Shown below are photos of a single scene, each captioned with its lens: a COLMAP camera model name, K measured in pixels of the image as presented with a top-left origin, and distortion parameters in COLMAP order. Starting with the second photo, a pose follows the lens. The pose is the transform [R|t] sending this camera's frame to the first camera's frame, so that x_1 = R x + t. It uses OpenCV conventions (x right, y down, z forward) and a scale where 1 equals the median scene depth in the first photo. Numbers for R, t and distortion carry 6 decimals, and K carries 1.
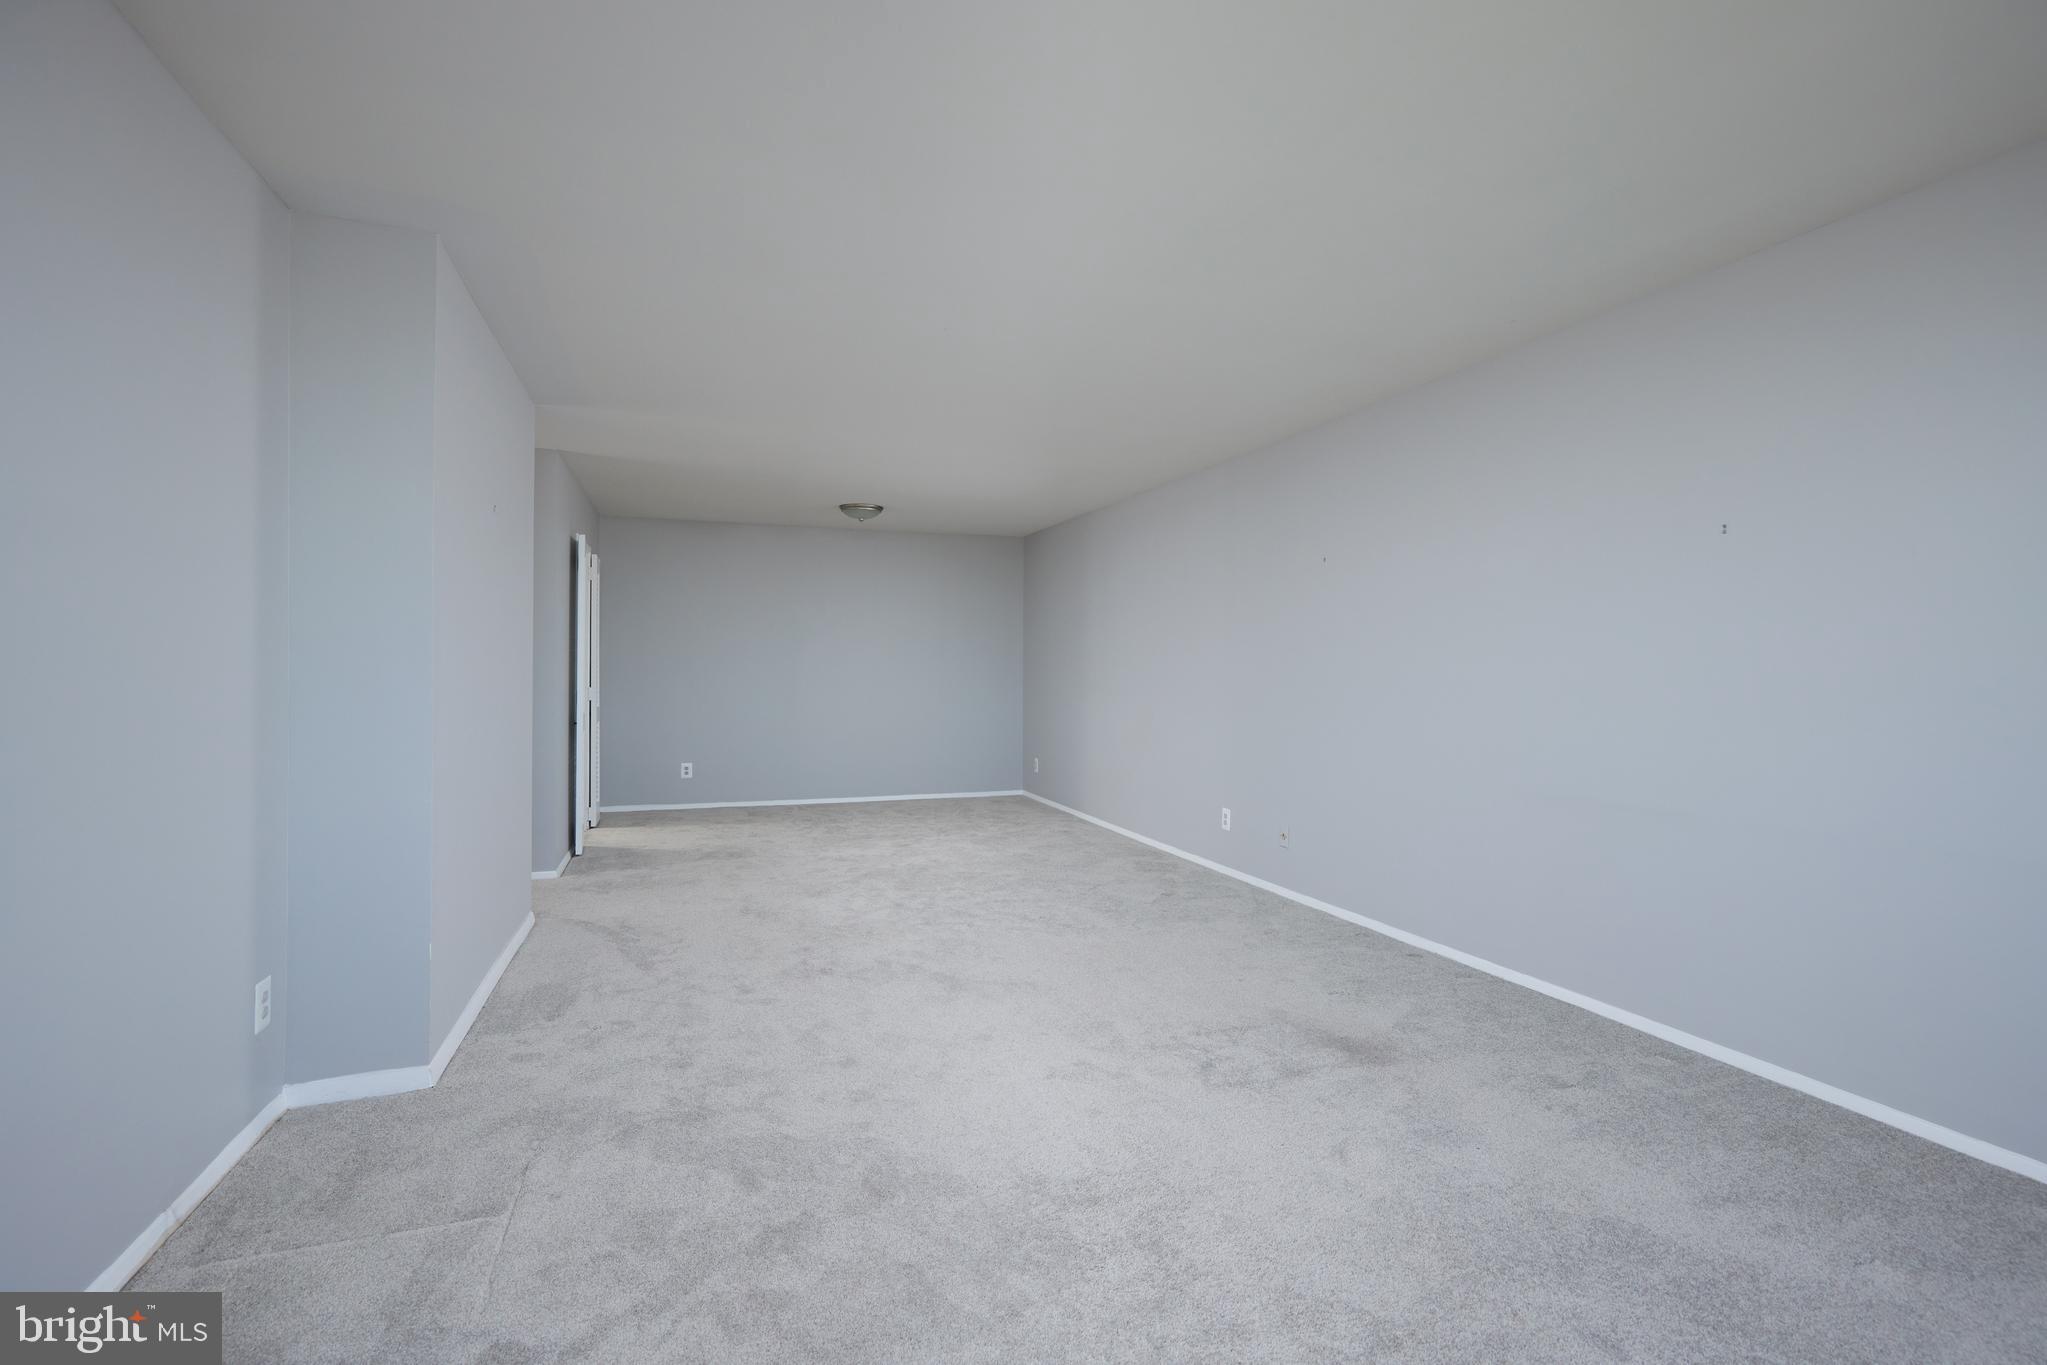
lens RADIAL K [[934.5, 0, 1025.1], [0, 934.5, 675.7], [0, 0, 1]] dist [0.001631, 0.000750]
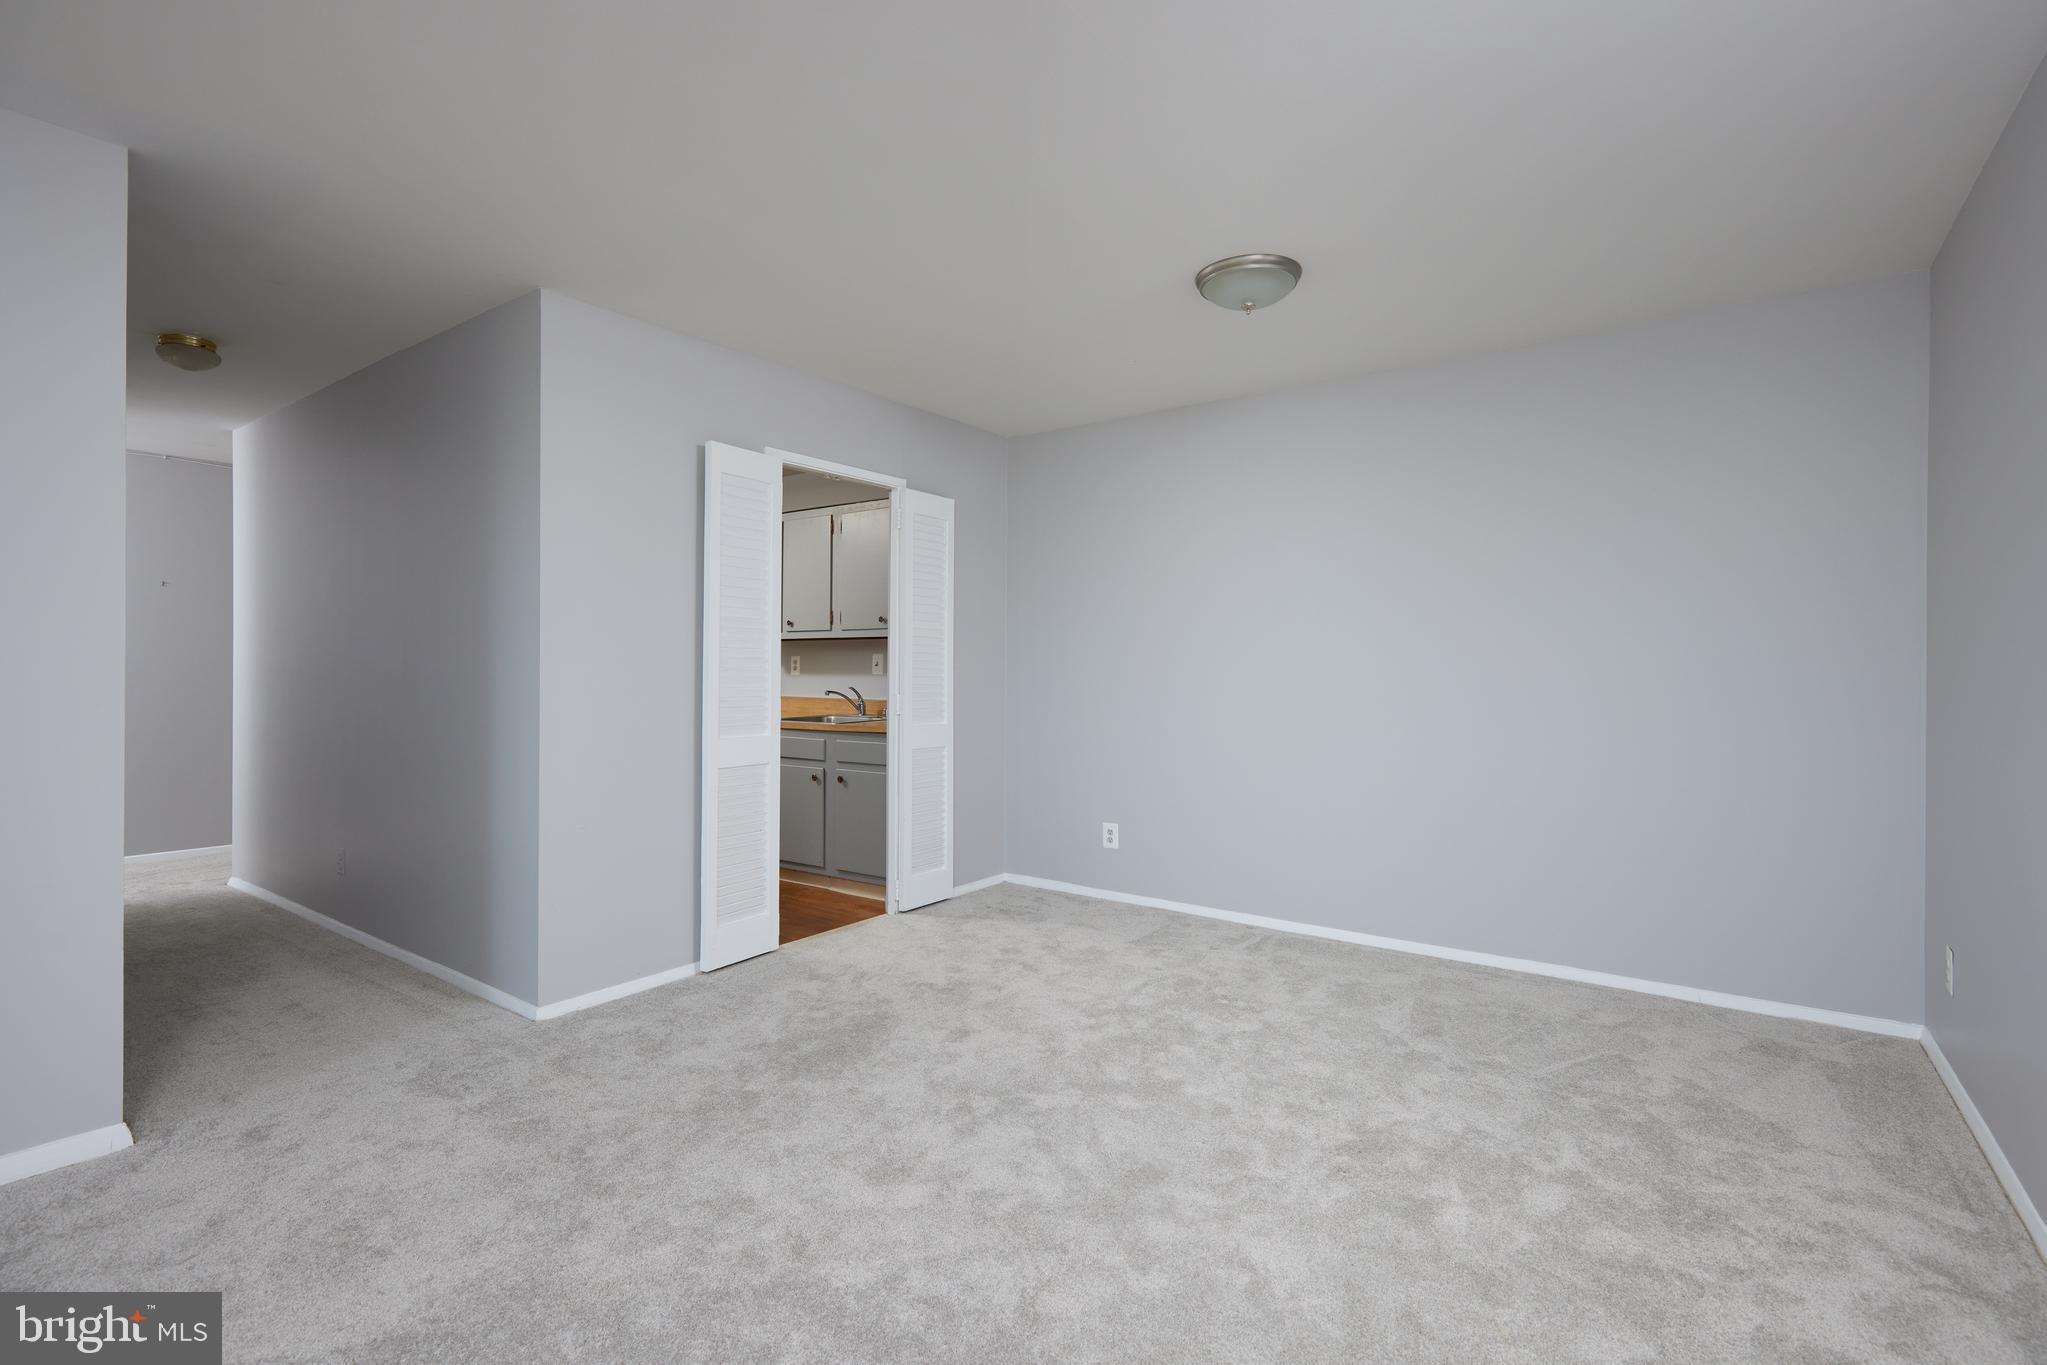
lens RADIAL K [[934.5, 0, 1024.8], [0, 934.5, 686.9], [0, 0, 1]] dist [0.001631, 0.000750]
pose [[0.567760, 0.016212, -0.823035, 0.142553], [-0.009742, 0.999868, 0.012974, -0.002028], [0.823137, 0.000652, 0.567843, 0.875239]]
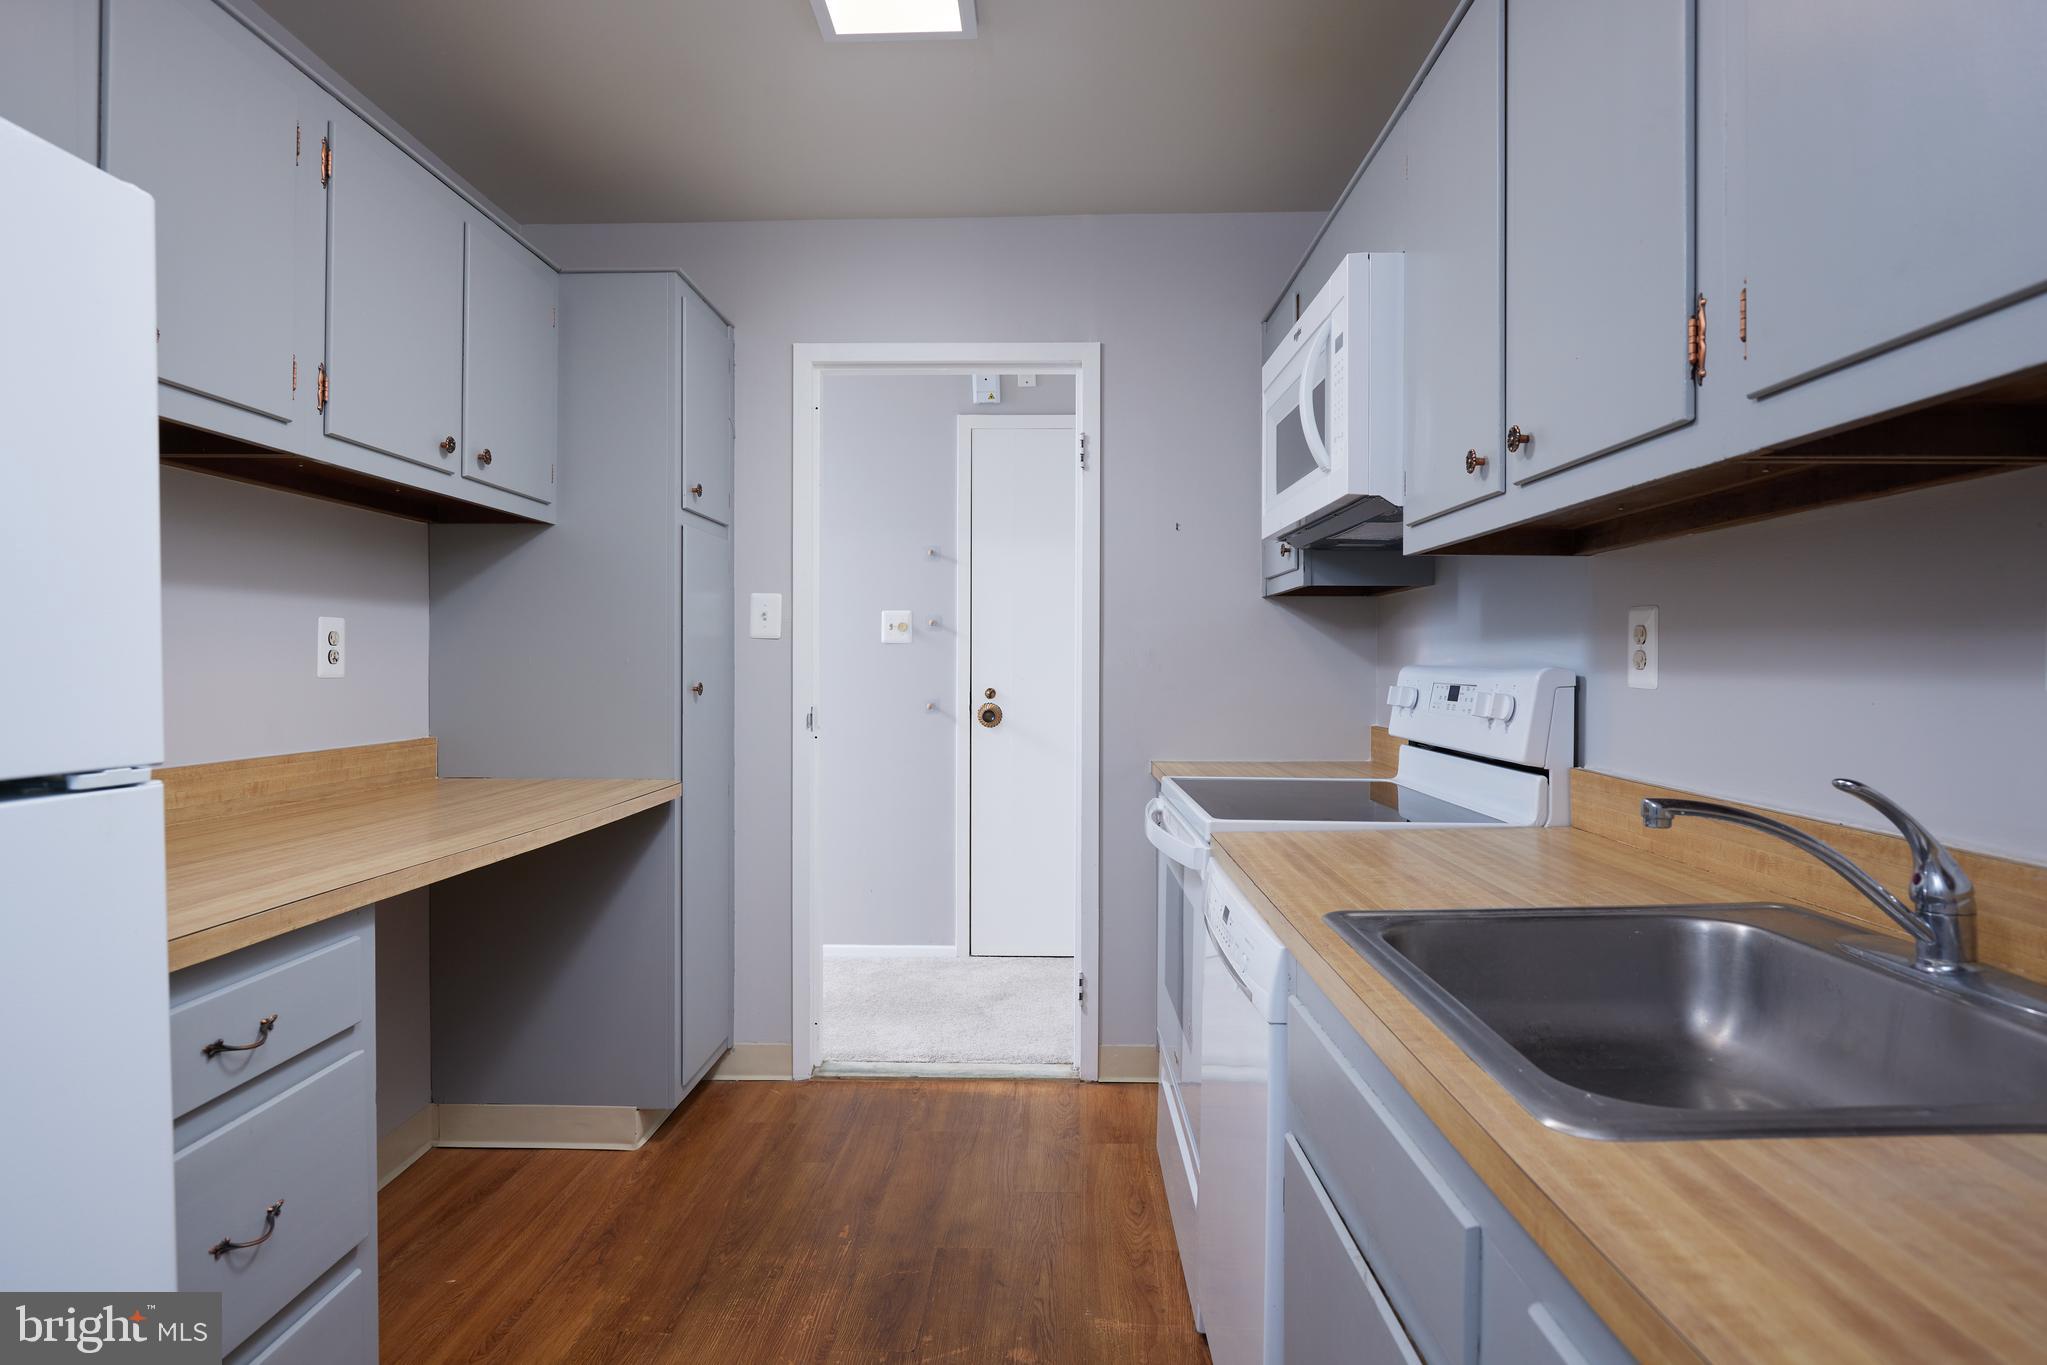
lens RADIAL K [[1117.2, 0, 1026.3], [0, 1117.2, 668.3], [0, 0, 1]] dist [-0.023130, 0.001037]
pose [[-0.345409, 0.000818, -0.938452, -0.580120], [-0.010377, 0.999935, 0.004691, -0.004894], [0.938395, 0.011359, -0.345379, 1.229925]]
